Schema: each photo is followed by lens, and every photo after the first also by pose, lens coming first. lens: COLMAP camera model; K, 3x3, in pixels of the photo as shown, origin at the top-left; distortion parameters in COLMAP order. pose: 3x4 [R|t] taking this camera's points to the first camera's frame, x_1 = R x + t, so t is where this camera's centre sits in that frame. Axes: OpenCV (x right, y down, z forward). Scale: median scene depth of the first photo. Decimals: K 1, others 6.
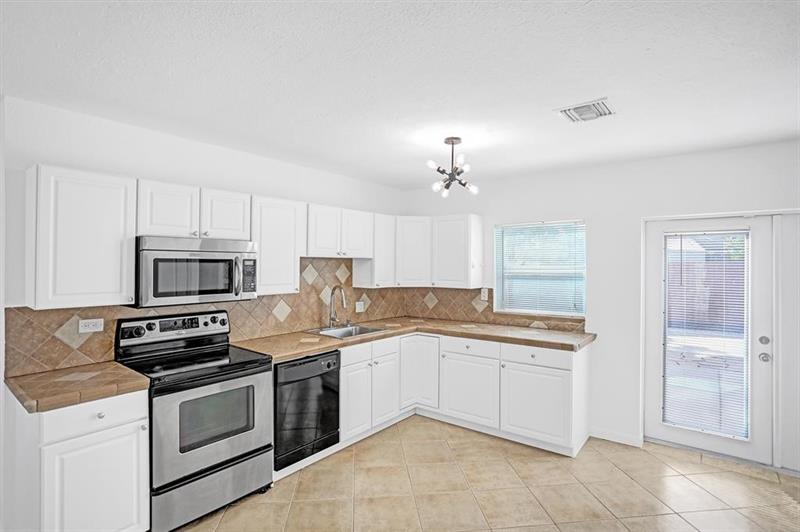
lens RADIAL K [[404.5, 0, 398.8], [0, 404.5, 263.5], [0, 0, 1]] dist [-0.044575, 0.016992]
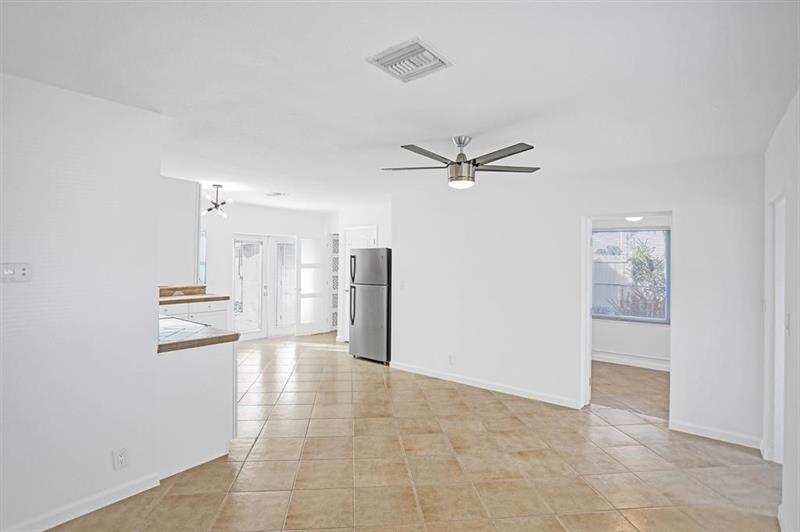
lens RADIAL K [[404.5, 0, 393.9], [0, 404.5, 252.5], [0, 0, 1]] dist [-0.044575, 0.016992]
pose [[0.012063, 0.016458, 0.999792, -1.465882], [-0.011442, 0.999801, -0.016320, 0.010383], [-0.999862, -0.011243, 0.012249, 0.165118]]
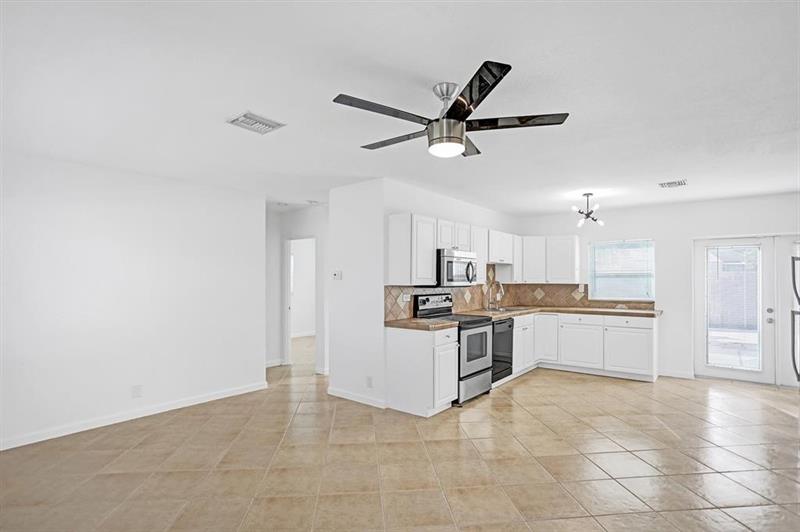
lens RADIAL K [[404.5, 0, 394.9], [0, 404.5, 273.8], [0, 0, 1]] dist [-0.044575, 0.016992]
pose [[0.999757, -0.002356, -0.021913, -0.592306], [0.002127, 0.999943, -0.010480, 0.048867], [0.021937, 0.010431, 0.999705, -0.669064]]
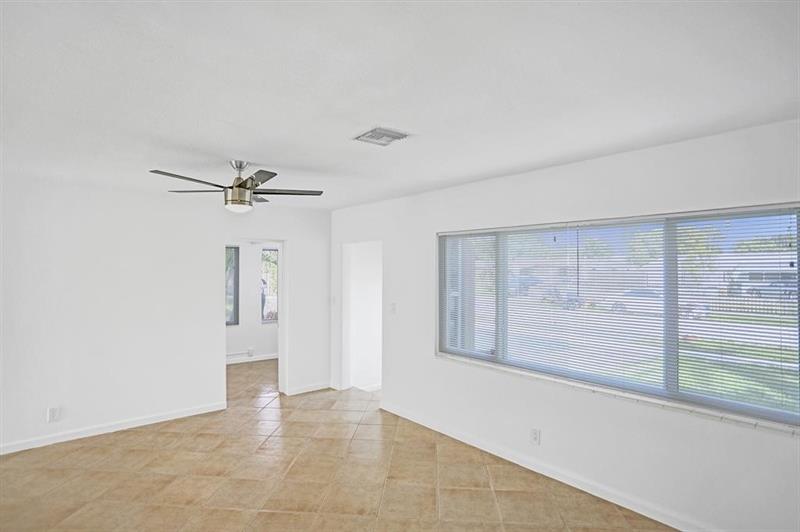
lens RADIAL K [[404.5, 0, 399.1], [0, 404.5, 268.5], [0, 0, 1]] dist [-0.044575, 0.016992]
pose [[-0.981881, -0.003886, 0.189457, -1.074989], [-0.004995, 0.999973, -0.005378, -0.019666], [-0.189431, -0.006227, -0.981874, 0.880376]]
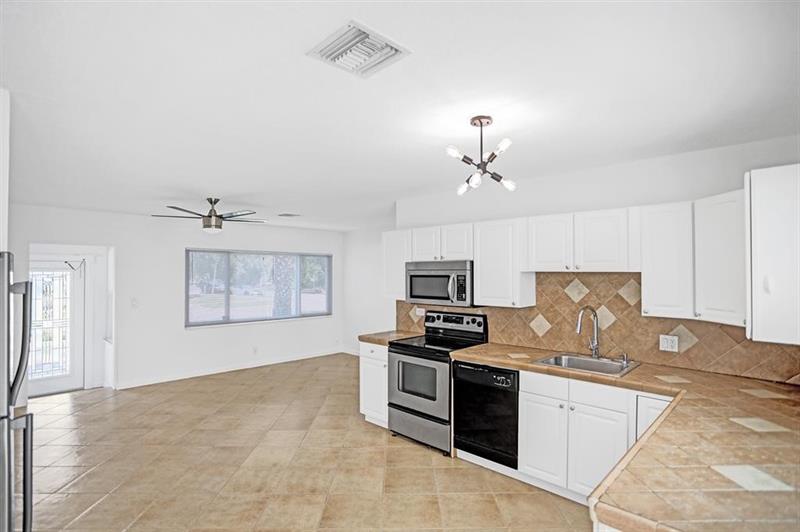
lens RADIAL K [[404.5, 0, 400.4], [0, 404.5, 270.0], [0, 0, 1]] dist [-0.044575, 0.016992]
pose [[-0.101016, -0.008618, -0.994848, 0.805797], [0.002053, 0.999959, -0.008871, -0.013768], [0.994883, -0.002939, -0.100994, 0.818838]]
